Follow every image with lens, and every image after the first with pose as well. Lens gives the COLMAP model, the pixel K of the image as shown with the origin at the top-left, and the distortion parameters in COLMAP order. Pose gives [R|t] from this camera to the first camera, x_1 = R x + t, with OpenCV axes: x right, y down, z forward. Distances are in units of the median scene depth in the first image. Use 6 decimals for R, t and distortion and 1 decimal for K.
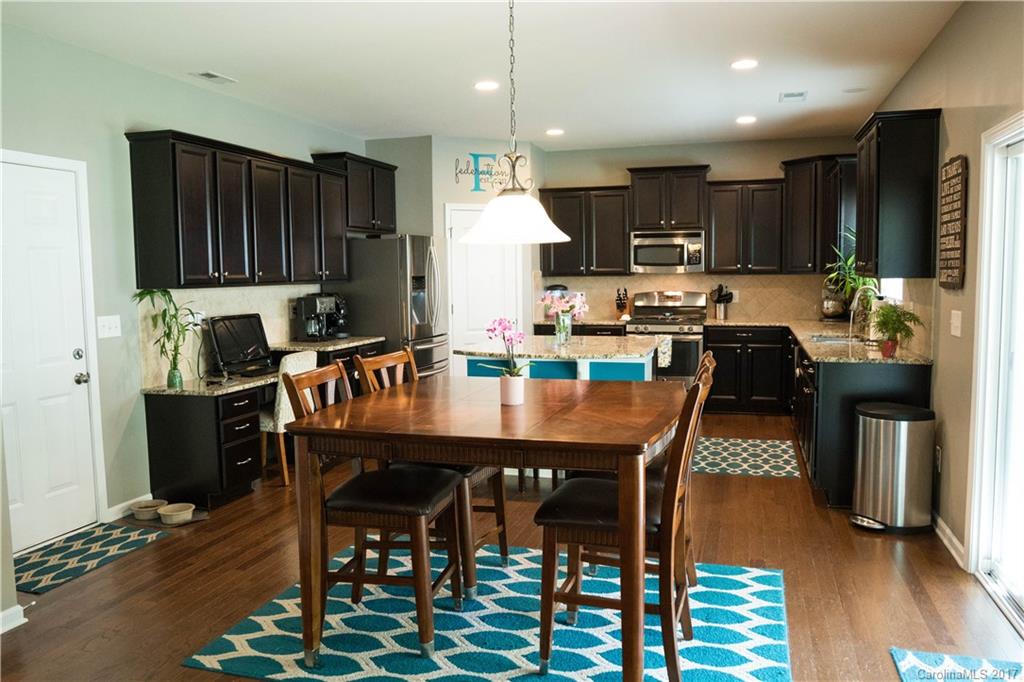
lens RADIAL K [[787.8, 0, 512.3], [0, 787.8, 344.5], [0, 0, 1]] dist [-0.015387, -0.001373]
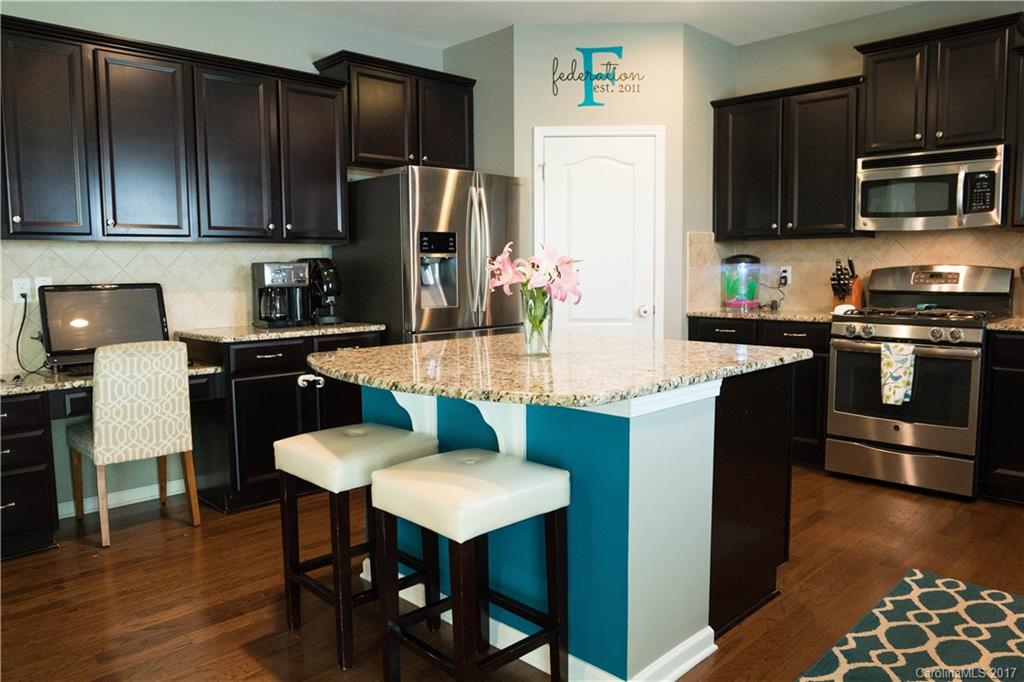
lens RADIAL K [[730.8, 0, 518.1], [0, 730.8, 345.4], [0, 0, 1]] dist [-0.041202, 0.008504]
pose [[0.878291, 0.054754, -0.474981, 0.198689], [-0.046066, 0.998490, 0.029922, -0.013865], [0.475902, -0.004400, 0.879487, 0.446400]]
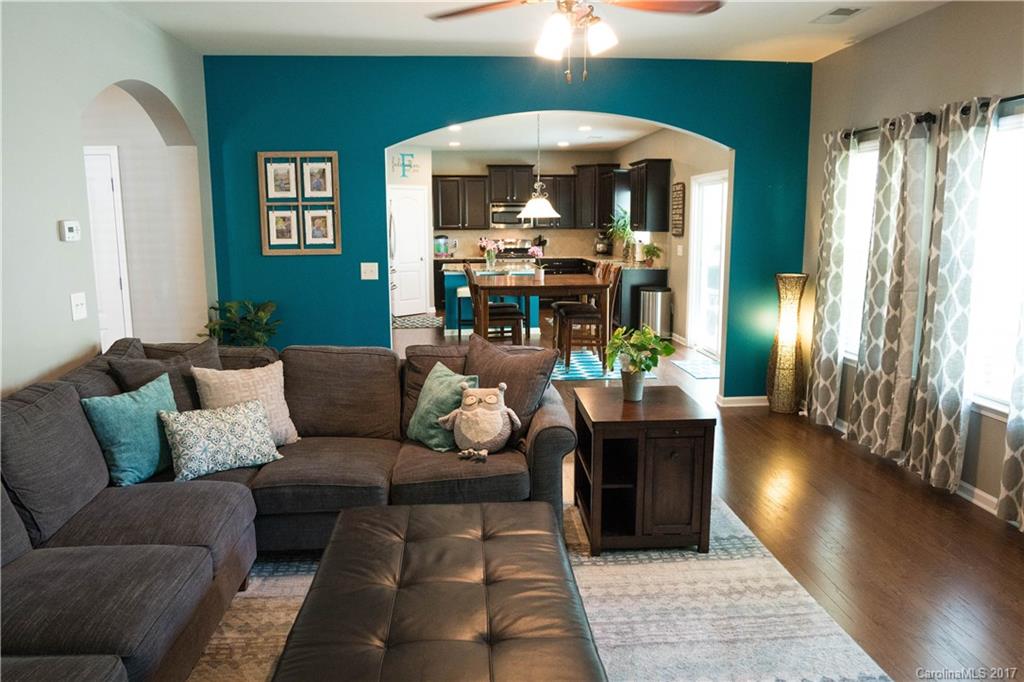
lens RADIAL K [[730.8, 0, 509.6], [0, 730.8, 338.8], [0, 0, 1]] dist [-0.041202, 0.008504]
pose [[0.933175, -0.049143, 0.356047, -0.391620], [0.026707, 0.997351, 0.067662, 0.041376], [-0.358429, -0.053632, 0.932015, -0.491848]]
